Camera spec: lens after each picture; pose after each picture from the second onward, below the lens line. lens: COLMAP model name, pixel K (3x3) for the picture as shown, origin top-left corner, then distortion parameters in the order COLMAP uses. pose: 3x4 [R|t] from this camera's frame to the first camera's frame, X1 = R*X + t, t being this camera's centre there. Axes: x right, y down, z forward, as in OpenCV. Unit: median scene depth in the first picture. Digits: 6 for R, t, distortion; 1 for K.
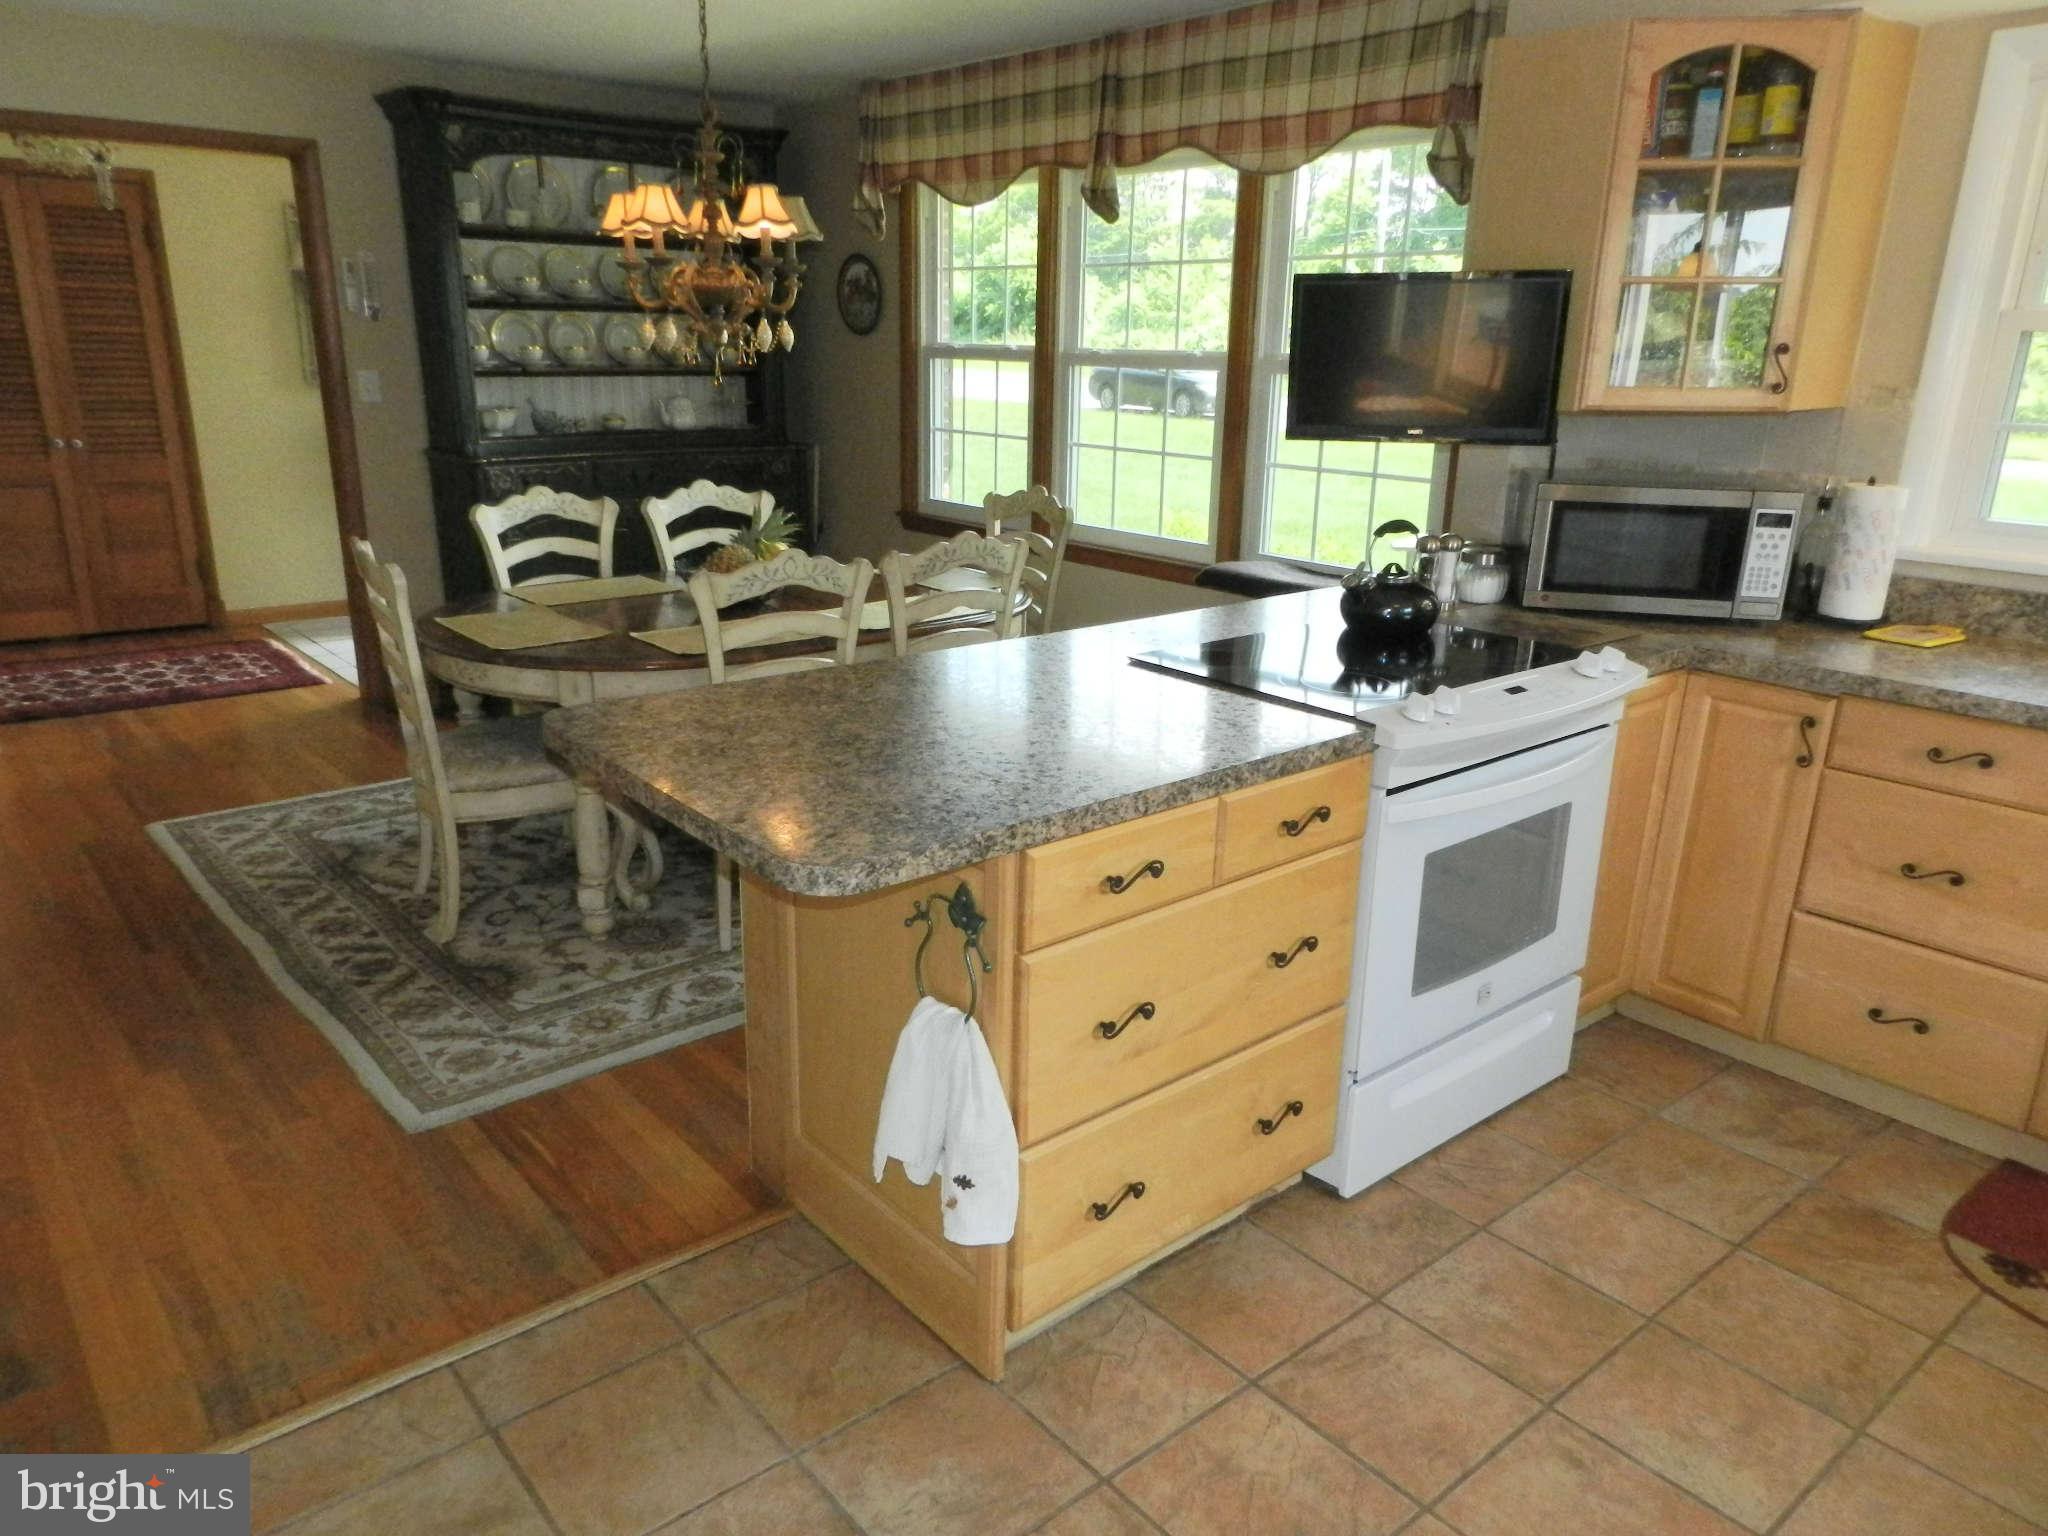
lens RADIAL K [[1402.2, 0, 1025.3], [0, 1402.2, 778.5], [0, 0, 1]] dist [0.029983, -0.009163]
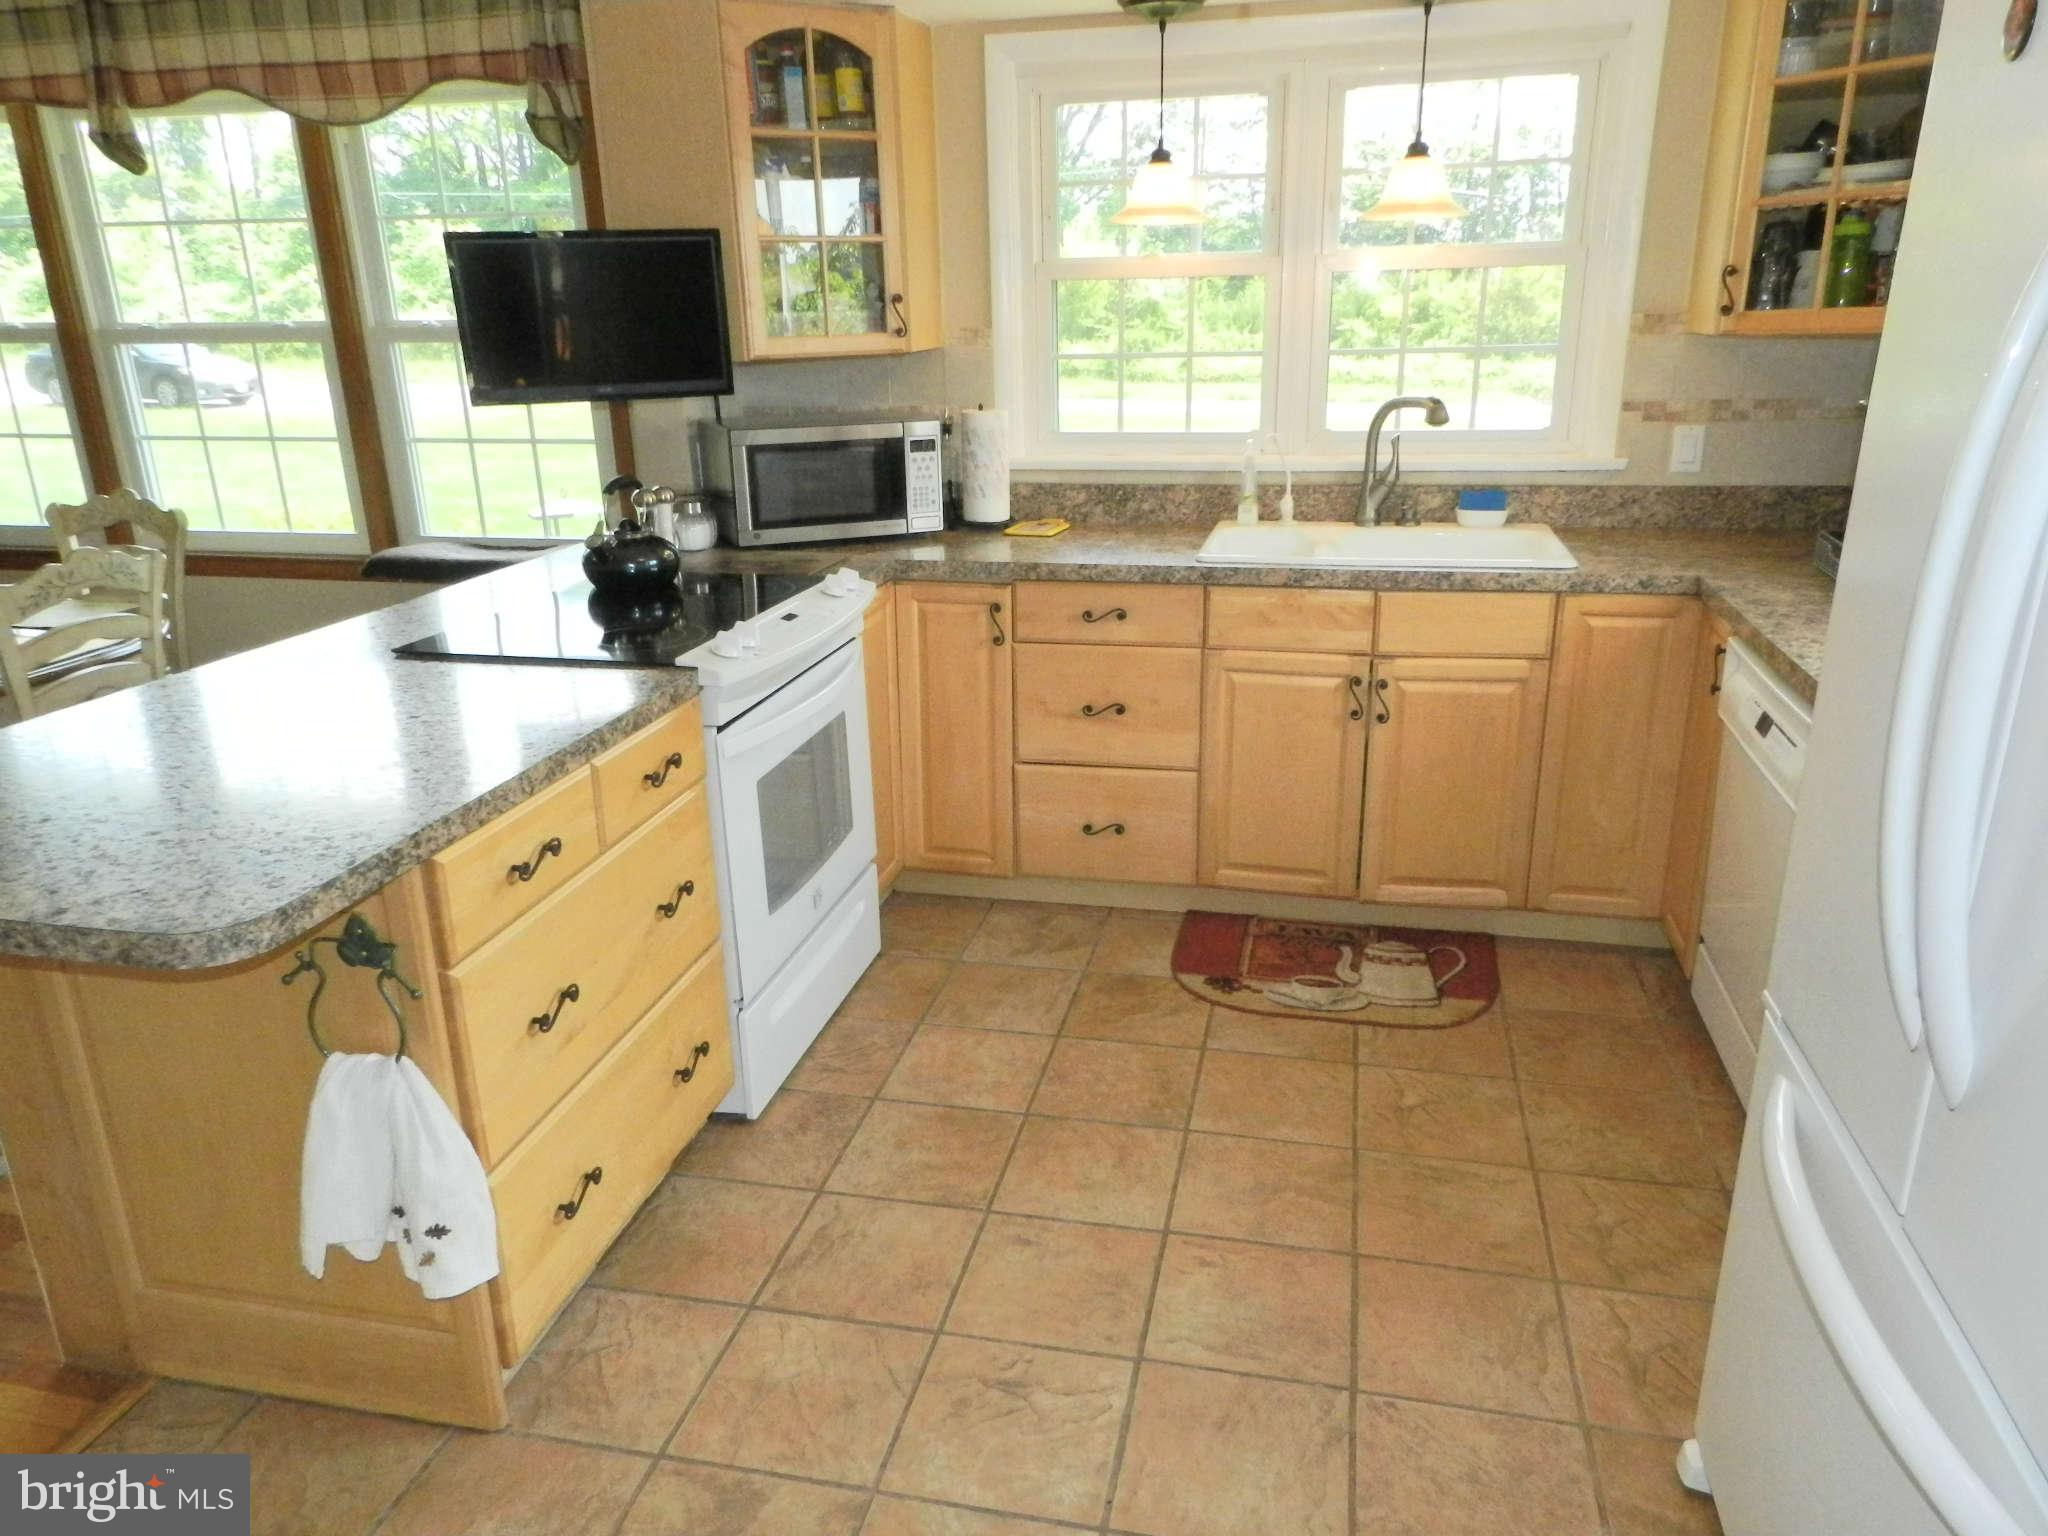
lens RADIAL K [[1402.2, 0, 1025.3], [0, 1402.2, 778.5], [0, 0, 1]] dist [0.029983, -0.009163]
pose [[0.793757, -0.226157, 0.564627, -0.103924], [0.214866, 0.972711, 0.087552, 0.001822], [-0.569019, 0.051824, 0.820690, 0.008648]]
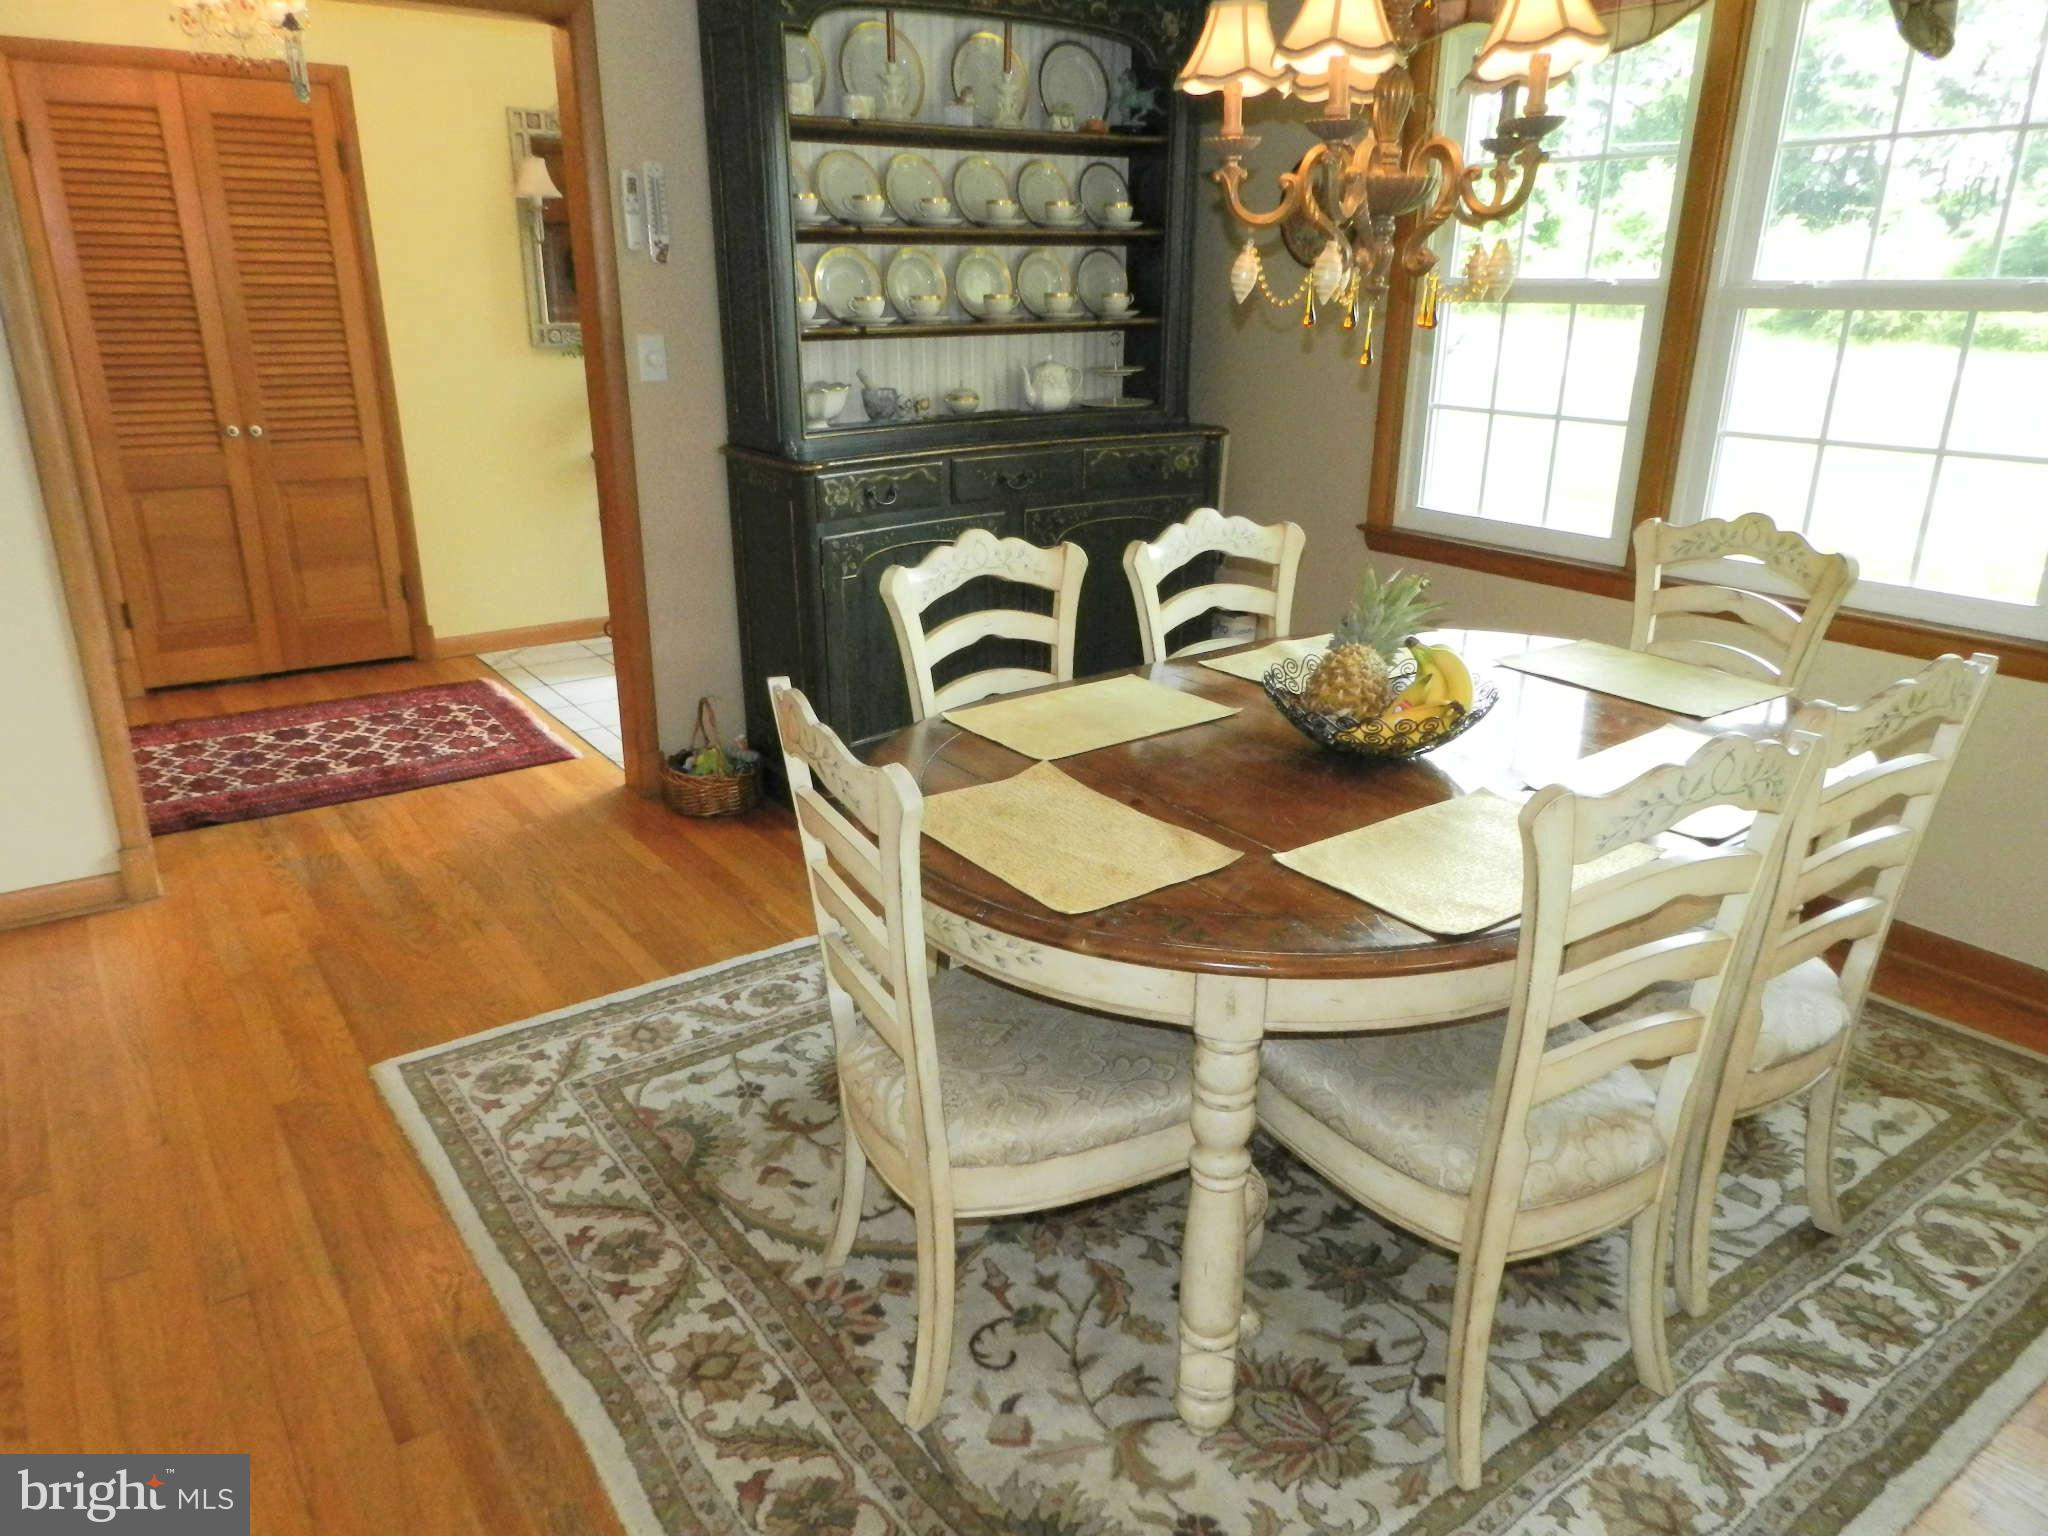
lens RADIAL K [[1412.6, 0, 1024.1], [0, 1412.6, 778.7], [0, 0, 1]] dist [0.036674, 0.003804]
pose [[0.995750, 0.016577, -0.090594, -0.317664], [-0.013210, 0.999204, 0.037633, -0.145877], [0.091146, -0.036277, 0.995177, 0.457747]]
